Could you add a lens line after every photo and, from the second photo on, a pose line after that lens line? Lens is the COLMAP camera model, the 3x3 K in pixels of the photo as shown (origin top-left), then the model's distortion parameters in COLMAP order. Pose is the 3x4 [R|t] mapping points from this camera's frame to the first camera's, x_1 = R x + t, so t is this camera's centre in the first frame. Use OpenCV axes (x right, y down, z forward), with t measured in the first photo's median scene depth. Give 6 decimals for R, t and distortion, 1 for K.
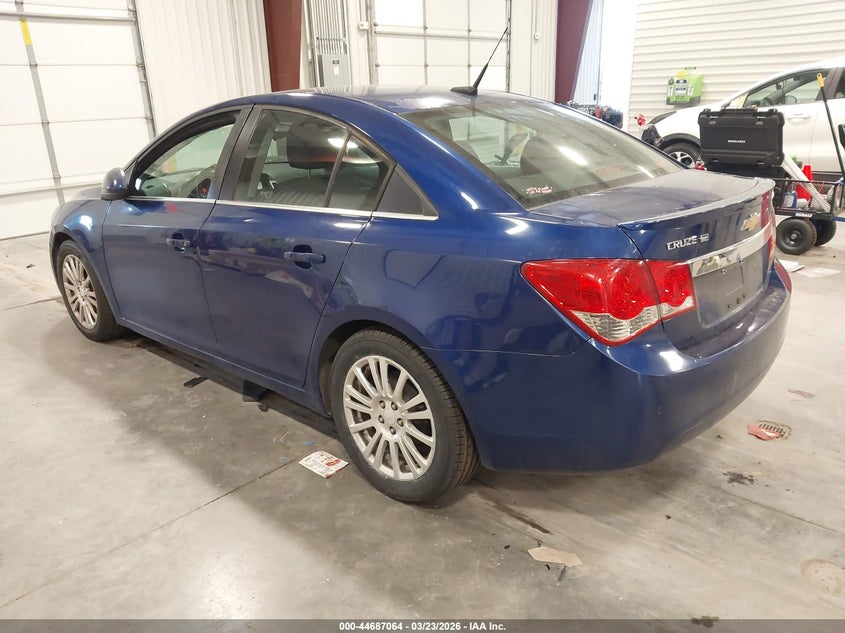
lens RADIAL K [[702.8, 0, 422.5], [0, 702.8, 316.5], [0, 0, 1]] dist [0.003768, 0.008320]
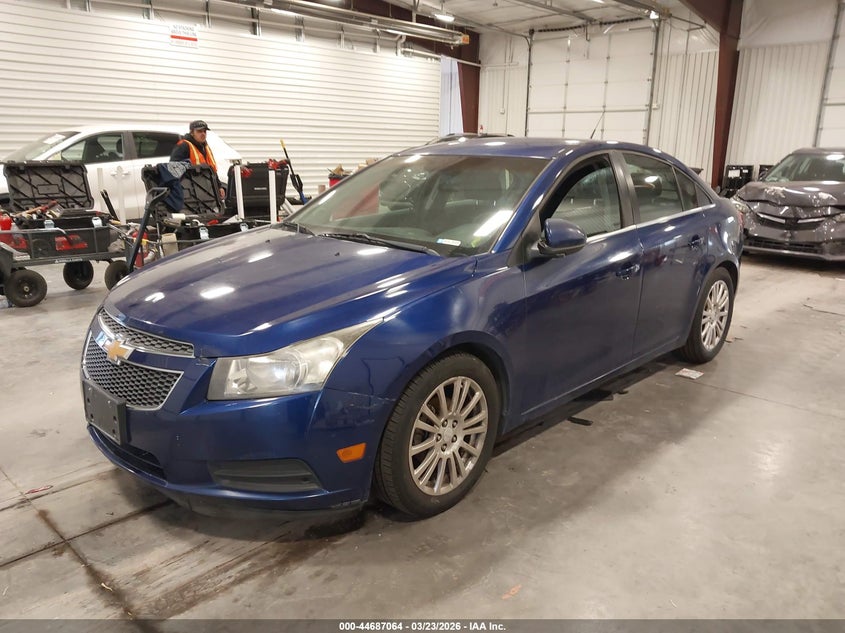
lens RADIAL K [[659.3, 0, 422.5], [0, 659.3, 316.5], [0, 0, 1]] dist [0.001677, -0.007697]
pose [[-0.002156, -0.219979, 0.975502, -0.424423], [0.290849, 0.933194, 0.211082, -0.109459], [-0.956767, 0.284179, 0.061969, 0.390865]]
